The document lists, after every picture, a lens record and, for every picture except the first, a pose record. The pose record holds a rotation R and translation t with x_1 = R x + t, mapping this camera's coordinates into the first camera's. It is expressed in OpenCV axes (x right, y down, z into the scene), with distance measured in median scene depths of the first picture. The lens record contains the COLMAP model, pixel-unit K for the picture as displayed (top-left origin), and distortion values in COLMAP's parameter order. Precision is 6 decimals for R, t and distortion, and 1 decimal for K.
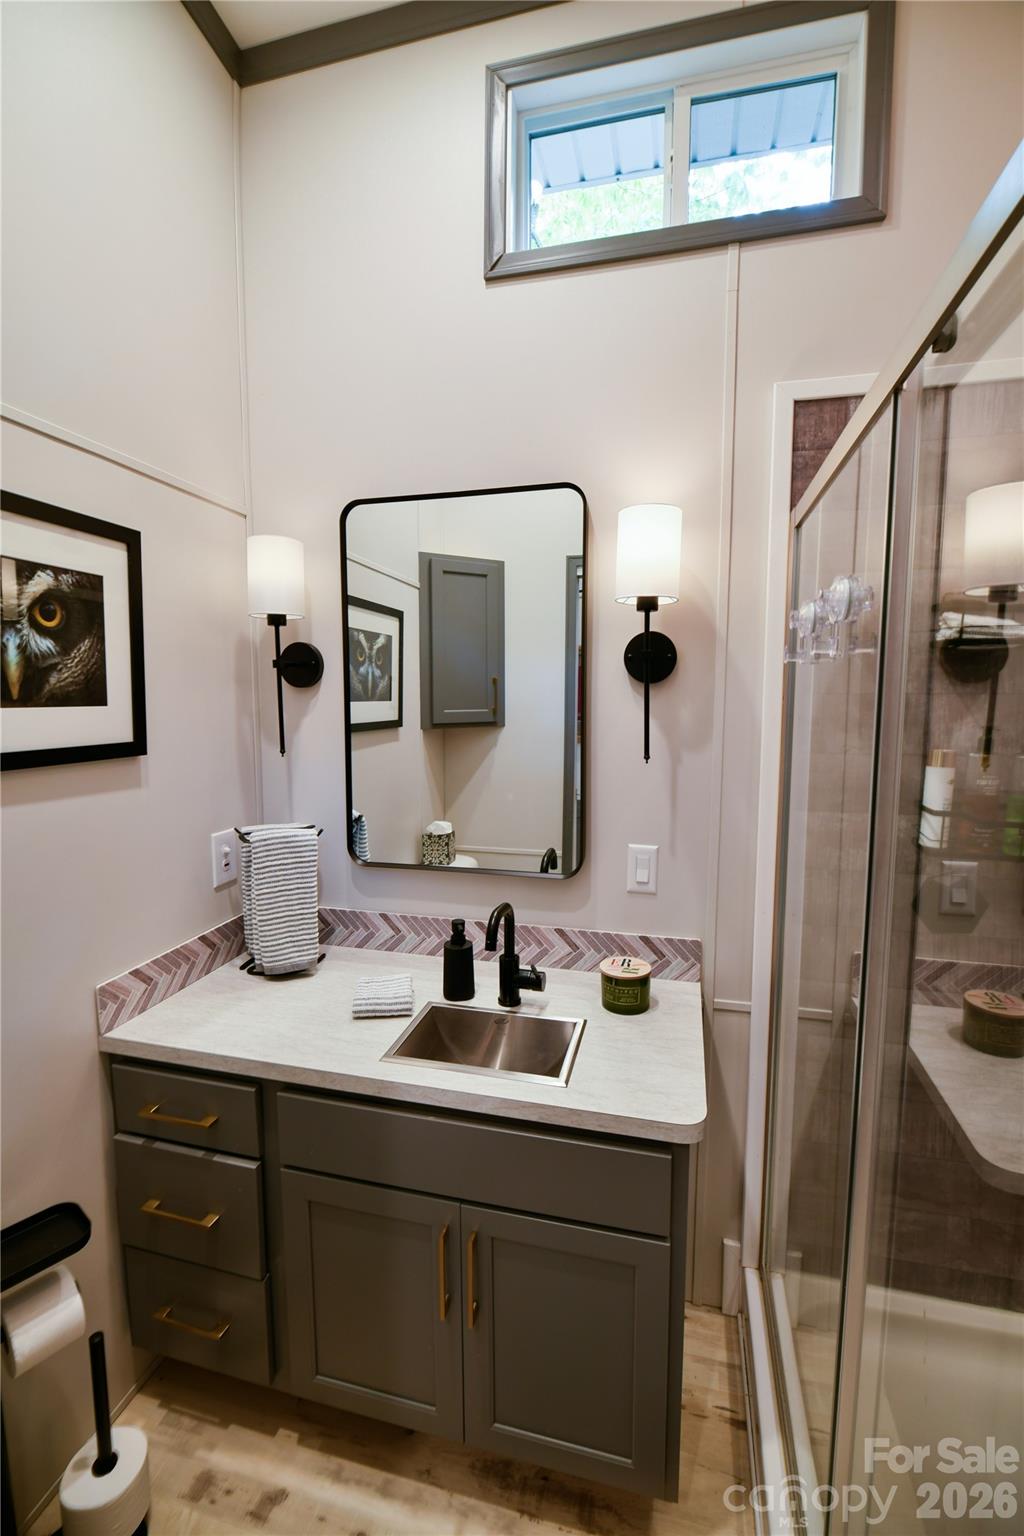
lens RADIAL K [[674.6, 0, 512.0], [0, 674.6, 768.0], [0, 0, 1]] dist [-0.009399, -0.000118]
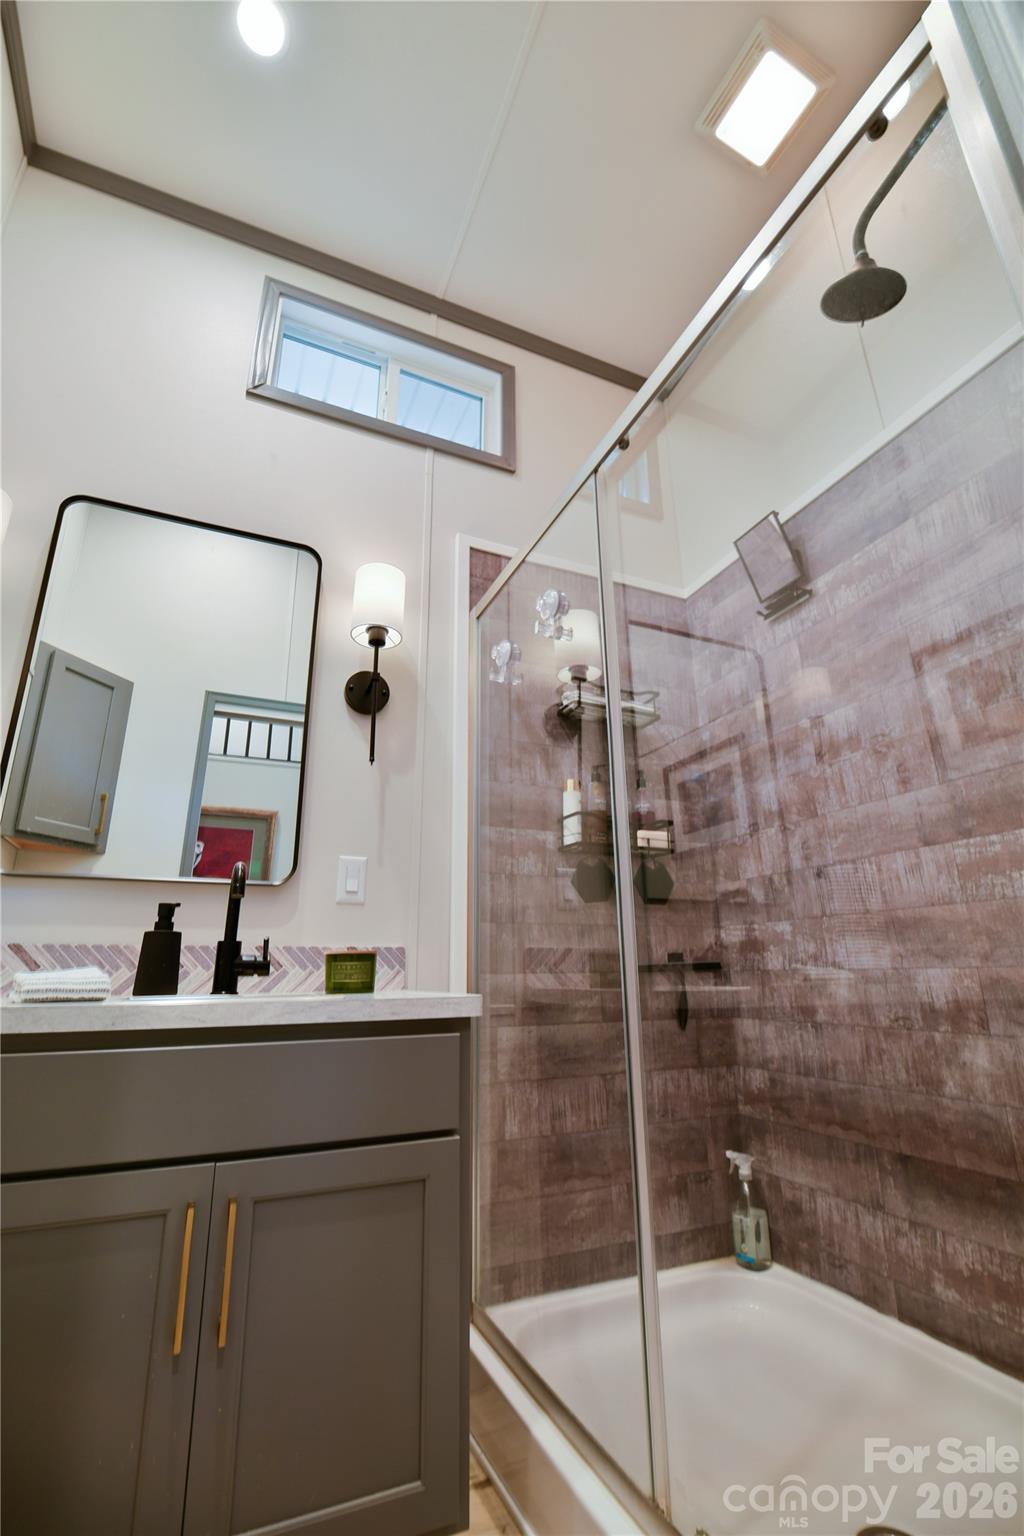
lens RADIAL K [[674.6, 0, 512.0], [0, 674.6, 768.0], [0, 0, 1]] dist [-0.009399, -0.000118]
pose [[0.785502, 0.174352, 0.593791, -0.283348], [0.077834, 0.924041, -0.374286, 0.435919], [-0.613945, 0.340220, 0.712265, 0.054637]]
